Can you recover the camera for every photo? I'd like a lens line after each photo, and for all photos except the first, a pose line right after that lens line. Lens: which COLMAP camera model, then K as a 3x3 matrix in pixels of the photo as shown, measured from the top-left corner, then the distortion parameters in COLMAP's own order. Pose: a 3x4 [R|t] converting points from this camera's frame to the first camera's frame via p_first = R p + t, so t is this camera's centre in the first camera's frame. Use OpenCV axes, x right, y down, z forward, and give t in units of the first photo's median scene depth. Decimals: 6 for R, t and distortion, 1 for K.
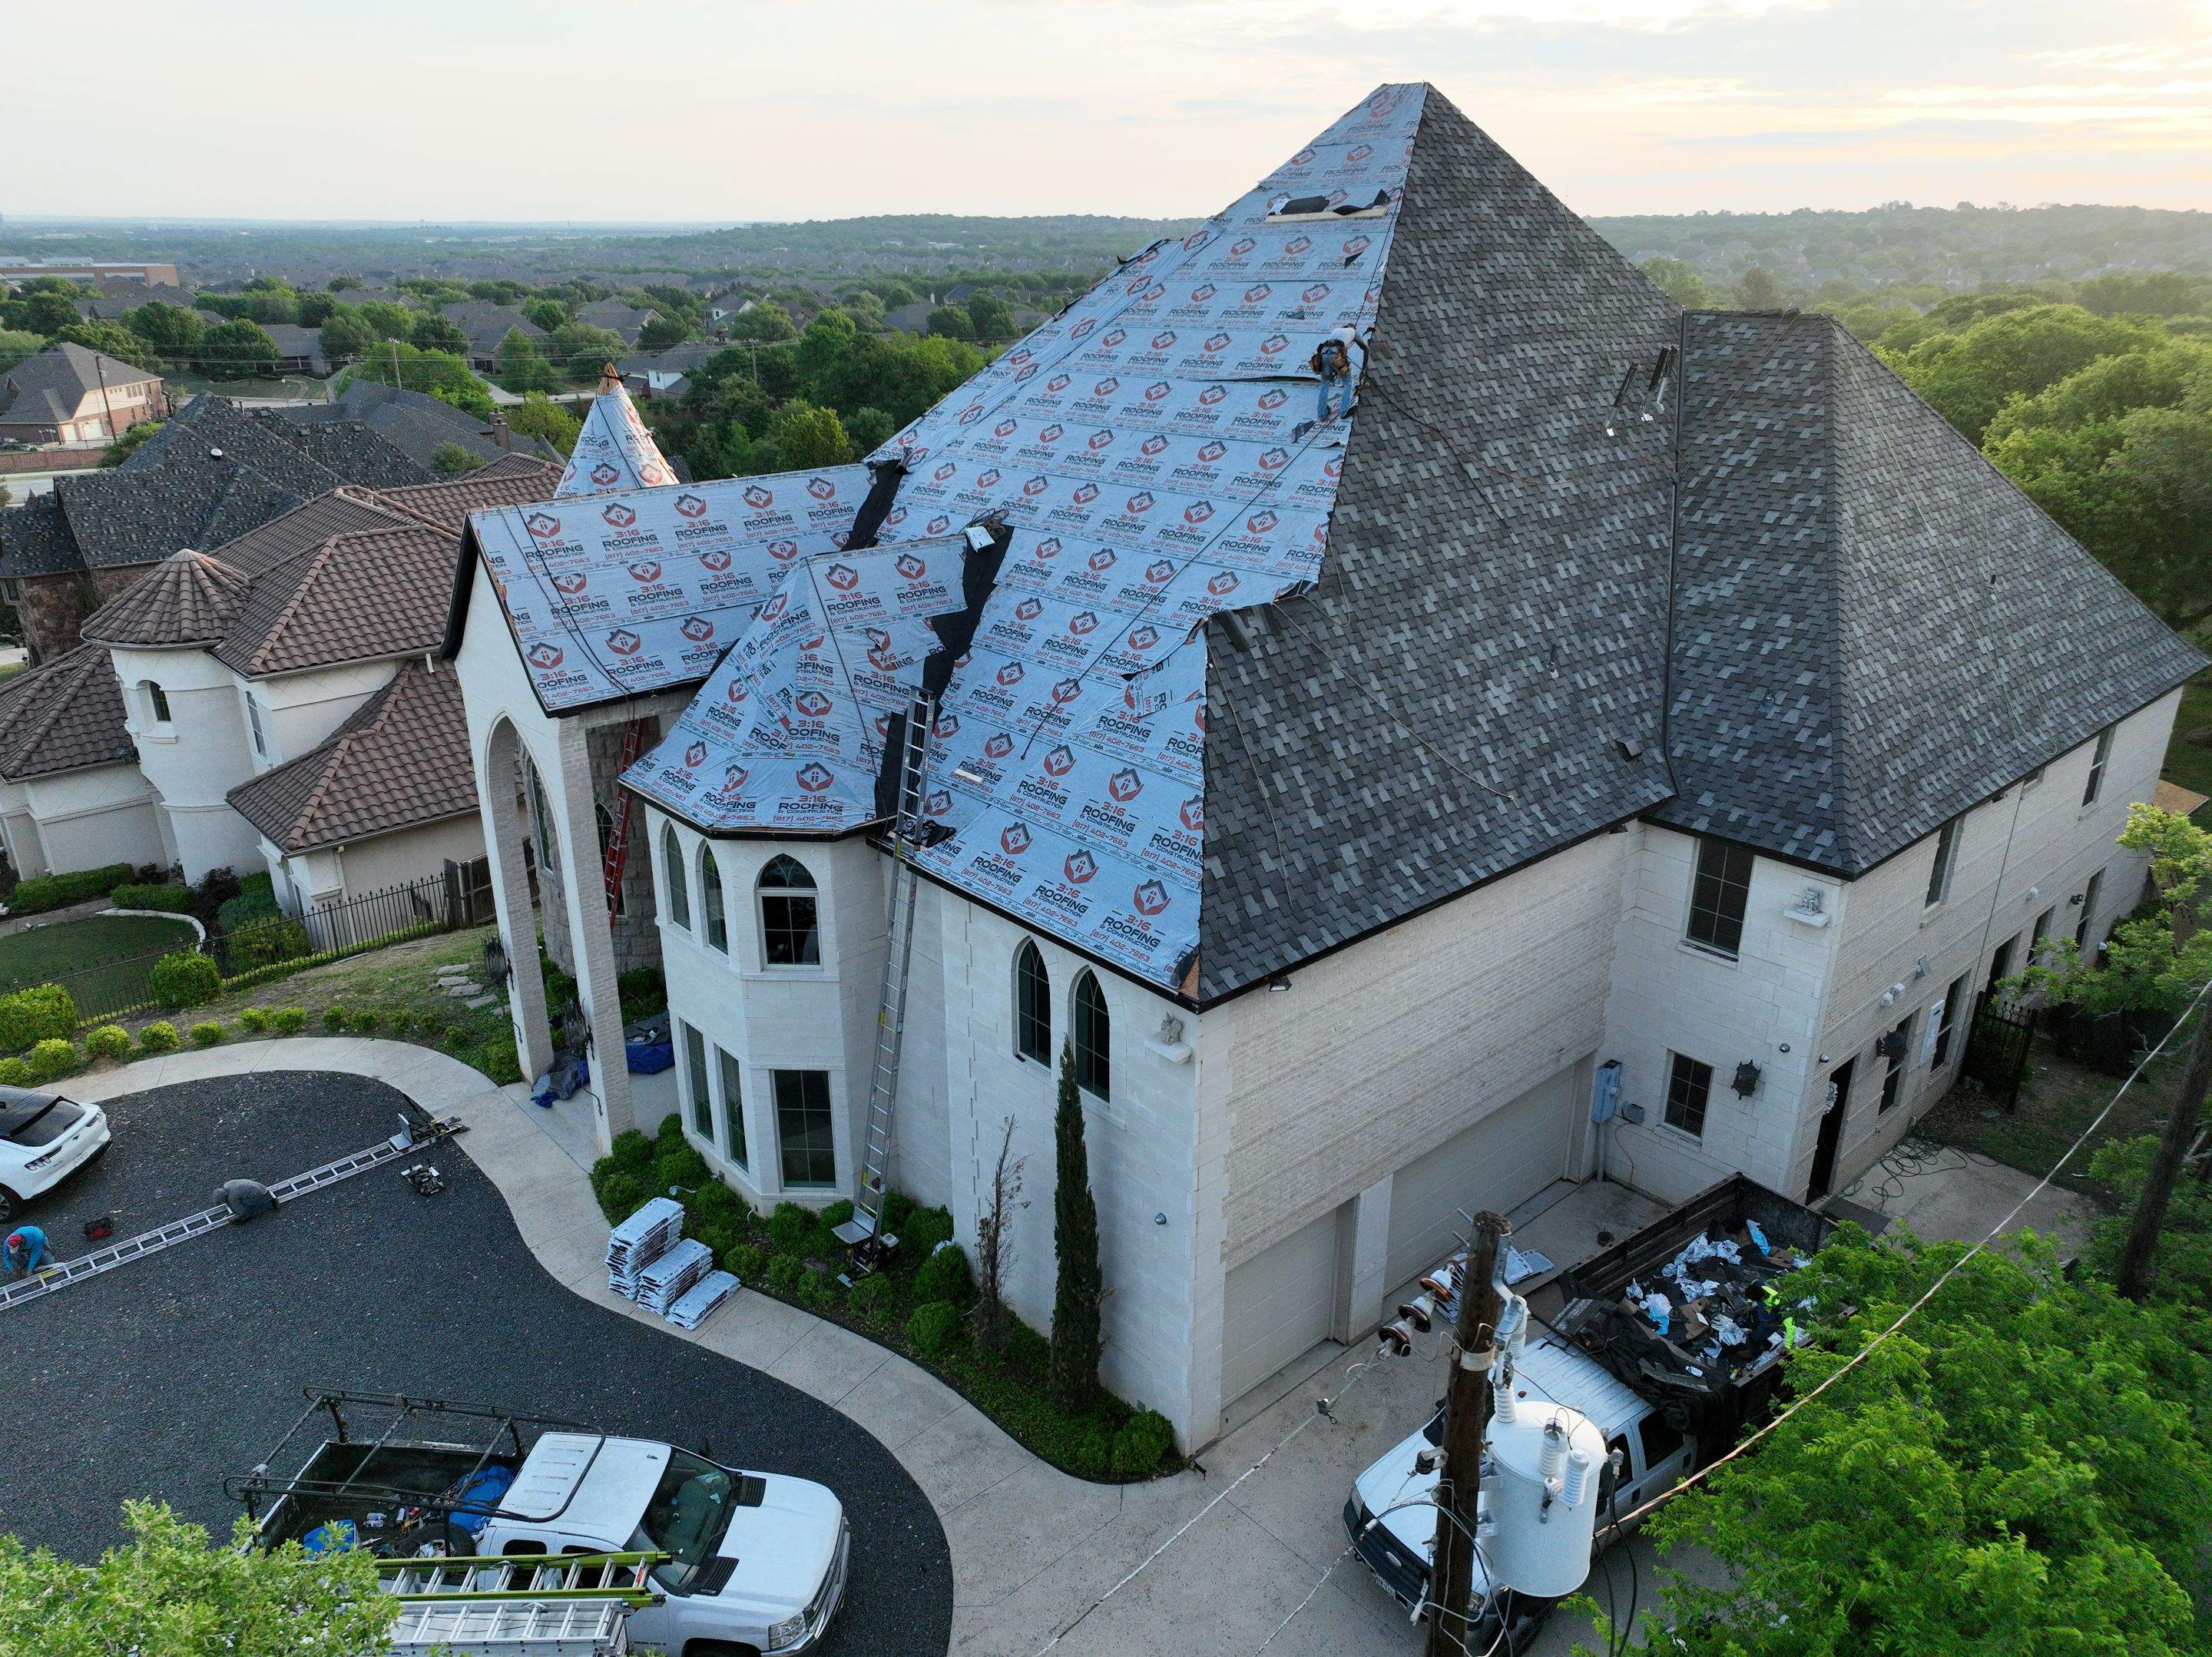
lens RADIAL K [[1552.6, 0, 1114.4], [0, 1552.6, 821.4], [0, 0, 1]] dist [0.003637, 0.014268]
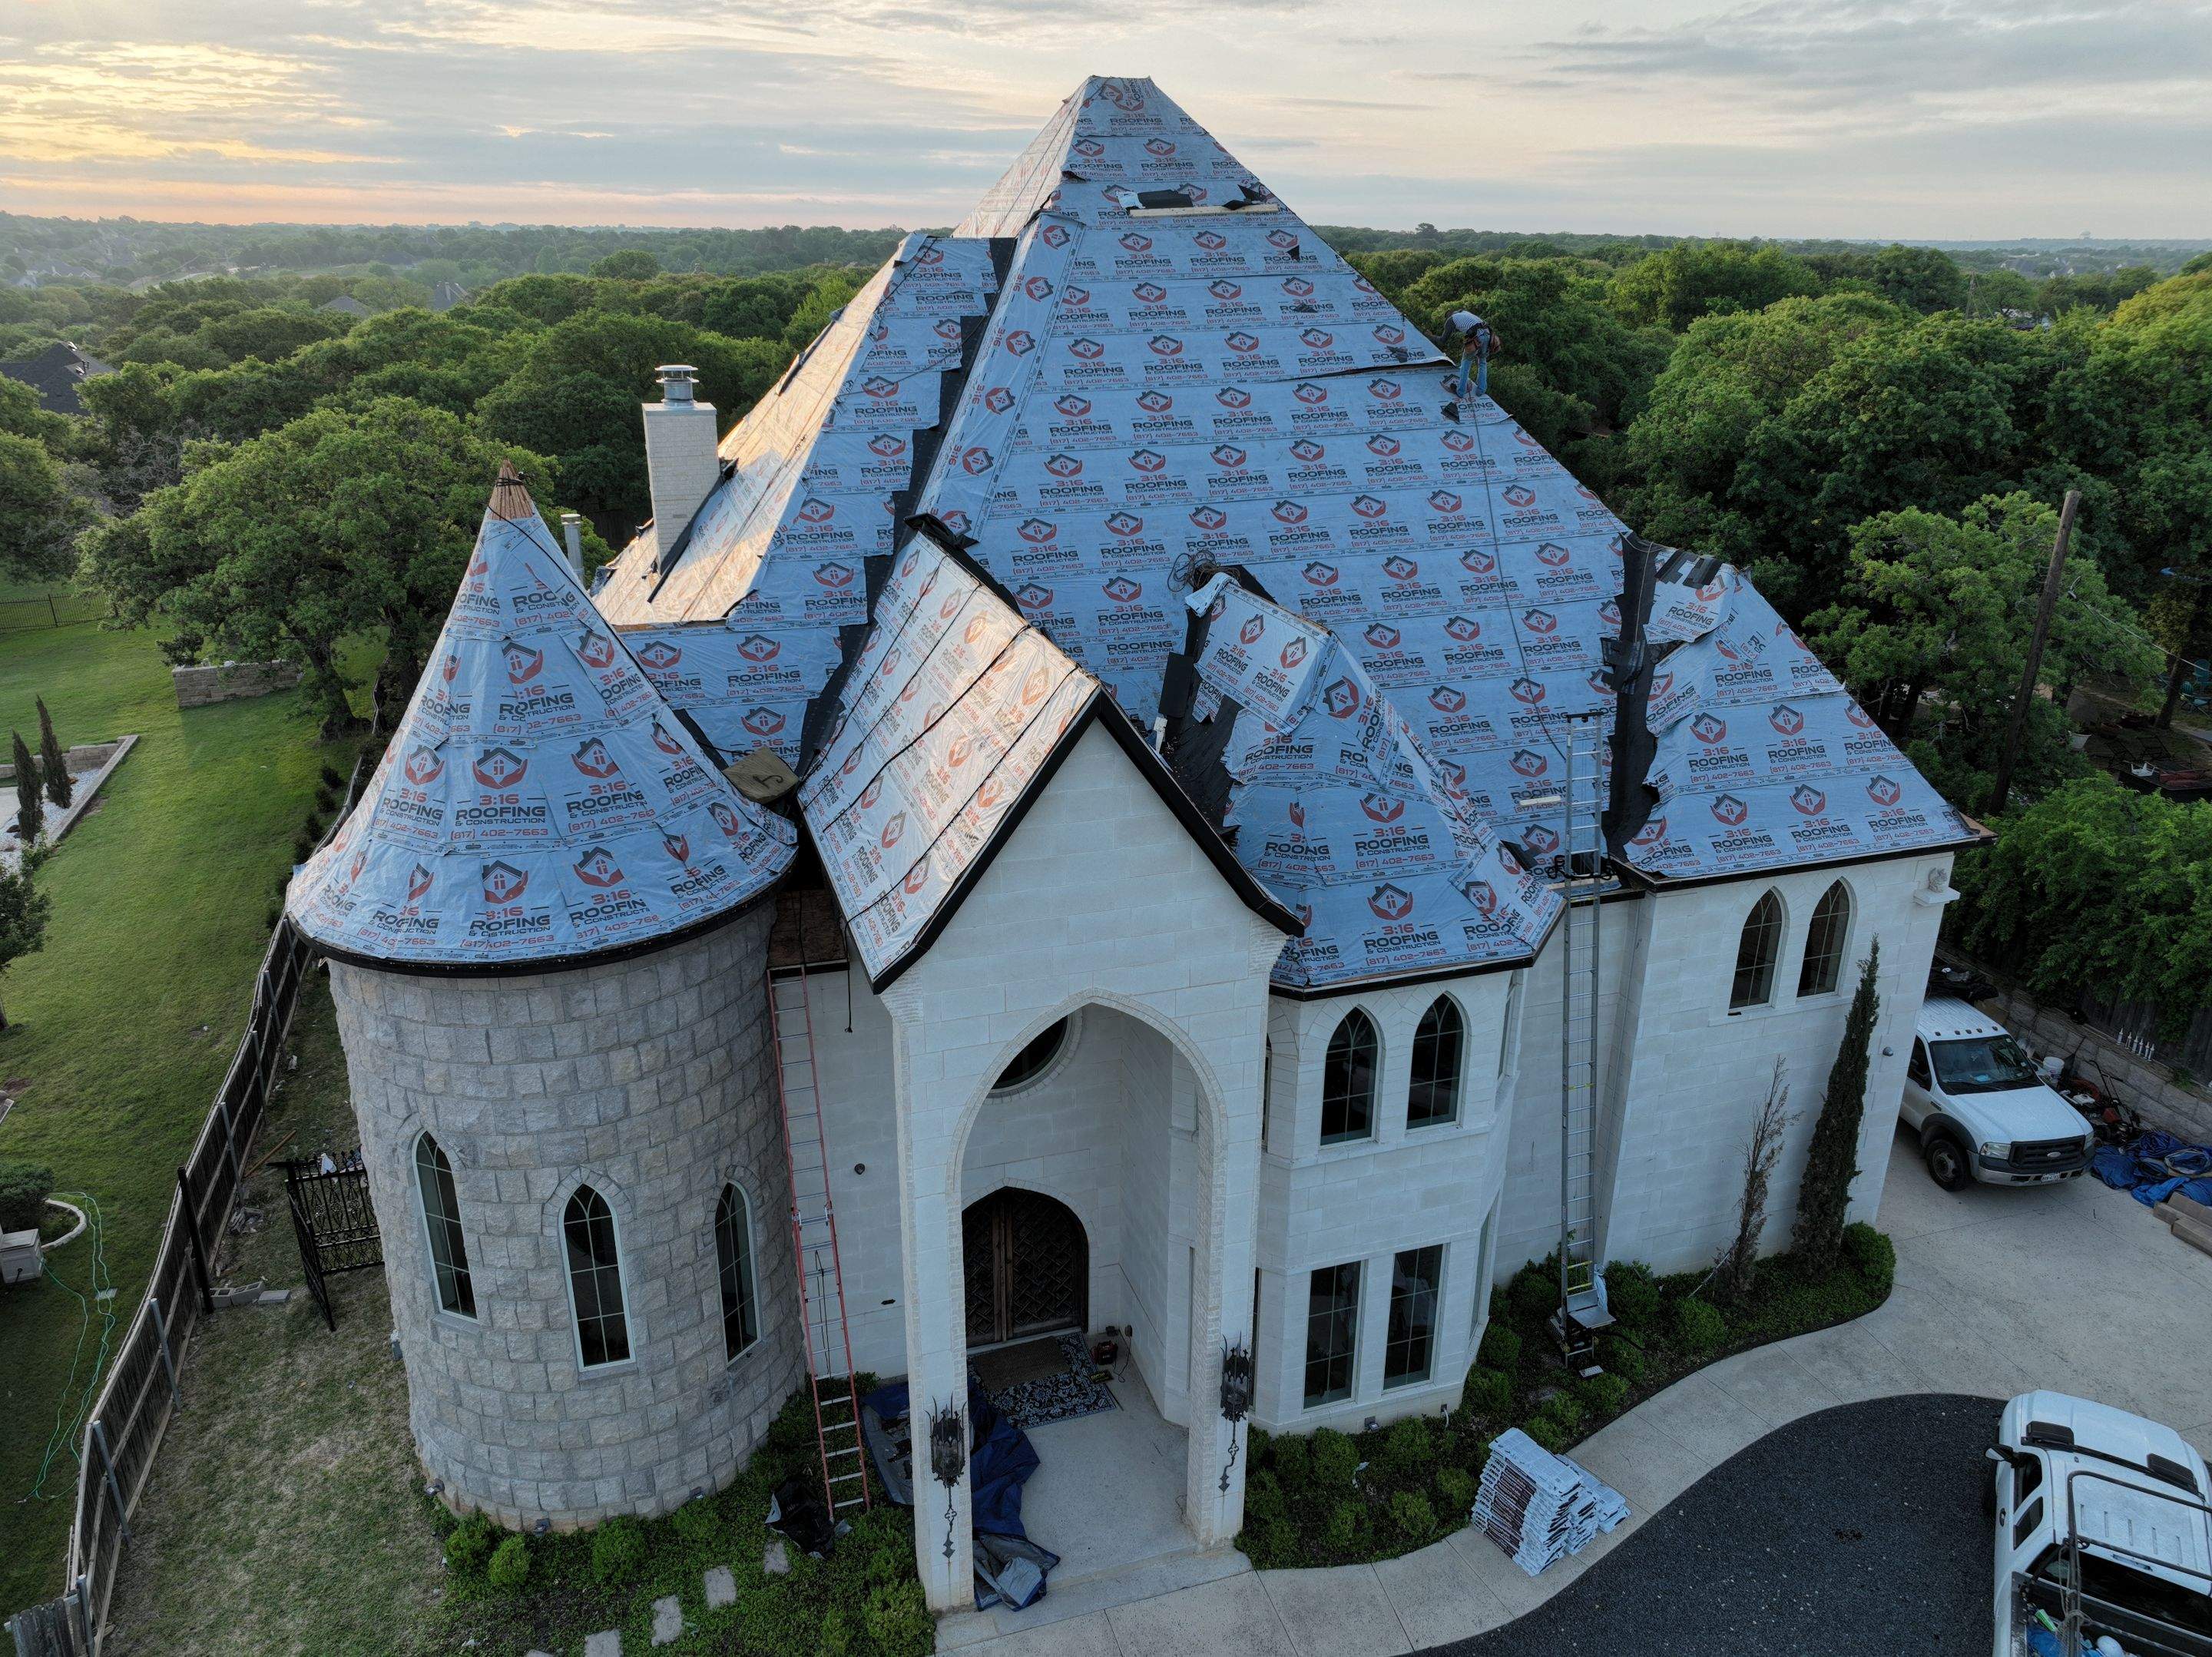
lens RADIAL K [[1552.6, 0, 1101.5], [0, 1552.6, 823.9], [0, 0, 1]] dist [0.003637, 0.014268]
pose [[0.412412, -0.323575, 0.851596, -0.921898], [0.325993, 0.925313, 0.193712, -0.260603], [-0.850673, 0.197726, 0.487093, 0.702592]]
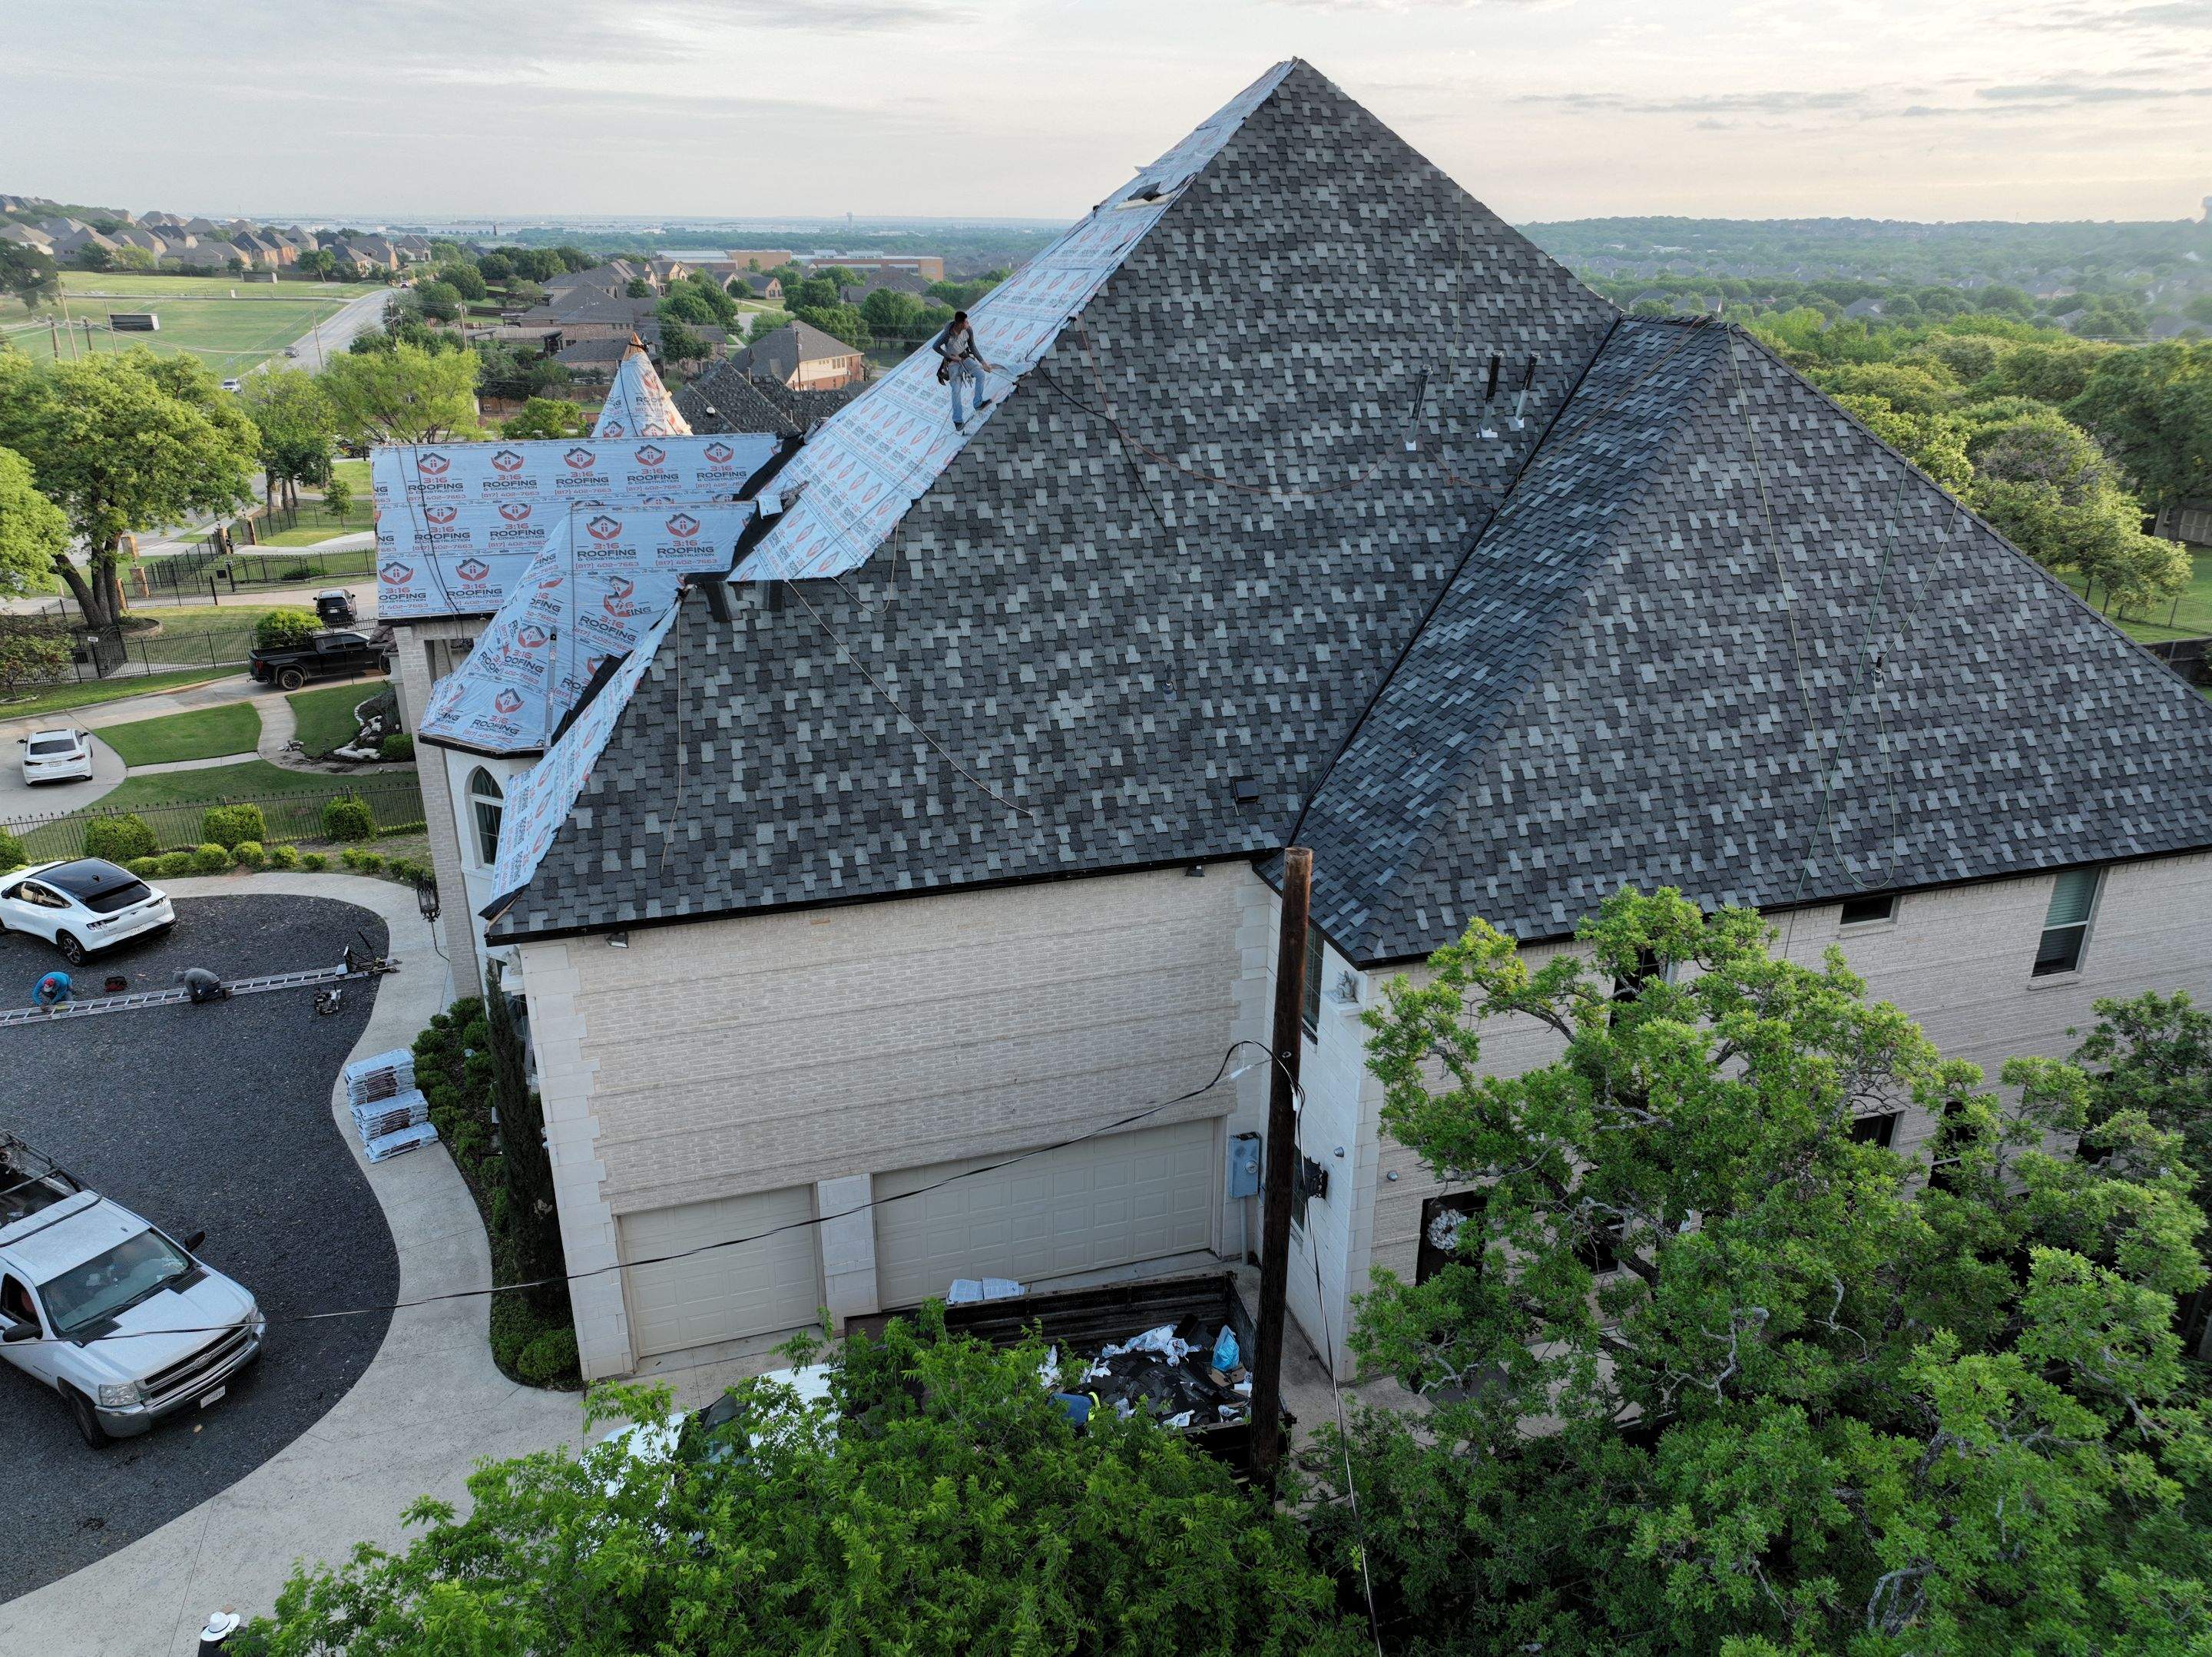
lens RADIAL K [[1552.6, 0, 1107.0], [0, 1552.6, 822.3], [0, 0, 1]] dist [0.003637, 0.014268]
pose [[0.907605, 0.157722, -0.389071, 0.588419], [-0.158031, 0.986934, 0.031436, -0.041755], [0.388946, 0.032954, 0.920671, 0.131531]]
